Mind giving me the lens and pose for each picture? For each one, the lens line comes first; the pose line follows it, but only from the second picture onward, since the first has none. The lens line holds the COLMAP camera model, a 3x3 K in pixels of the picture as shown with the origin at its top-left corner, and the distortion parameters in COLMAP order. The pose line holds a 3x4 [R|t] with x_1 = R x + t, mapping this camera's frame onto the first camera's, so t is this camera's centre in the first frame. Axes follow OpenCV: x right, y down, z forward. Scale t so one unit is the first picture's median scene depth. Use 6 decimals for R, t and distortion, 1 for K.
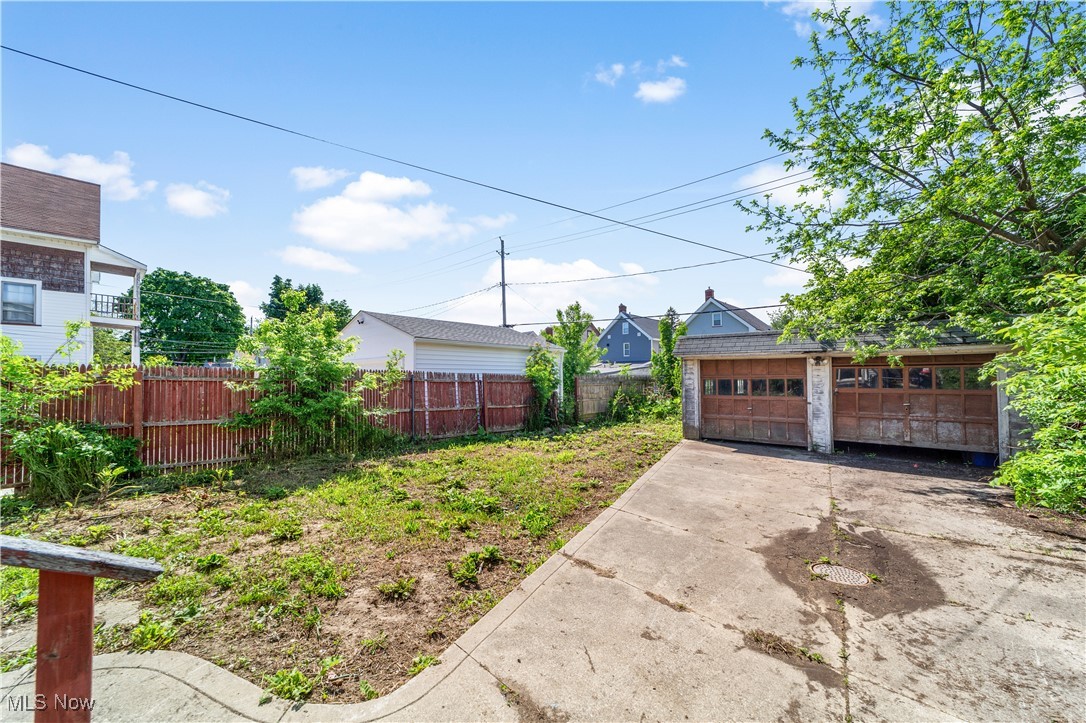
lens RADIAL K [[419.5, 0, 537.5], [0, 419.5, 365.9], [0, 0, 1]] dist [-0.011112, 0.004519]
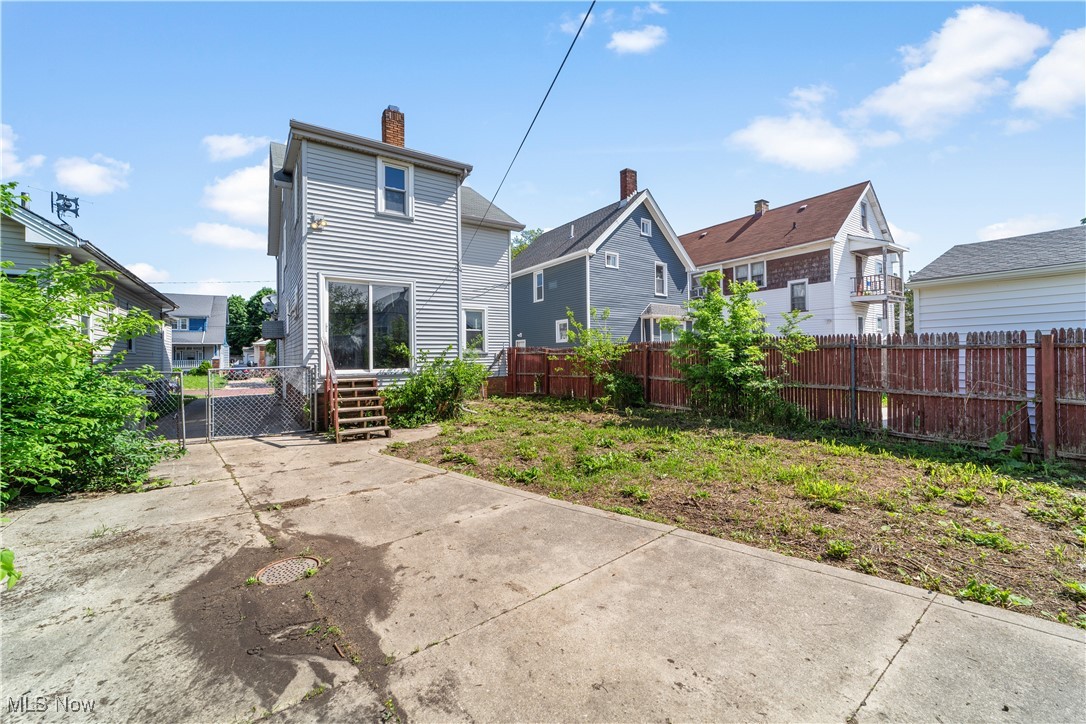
lens RADIAL K [[419.5, 0, 540.8], [0, 419.5, 356.3], [0, 0, 1]] dist [-0.011112, 0.004519]
pose [[-0.216574, 0.006330, -0.976246, 1.514838], [0.046330, 0.998919, -0.003801, 0.078744], [0.975166, -0.046053, -0.216633, 1.787626]]
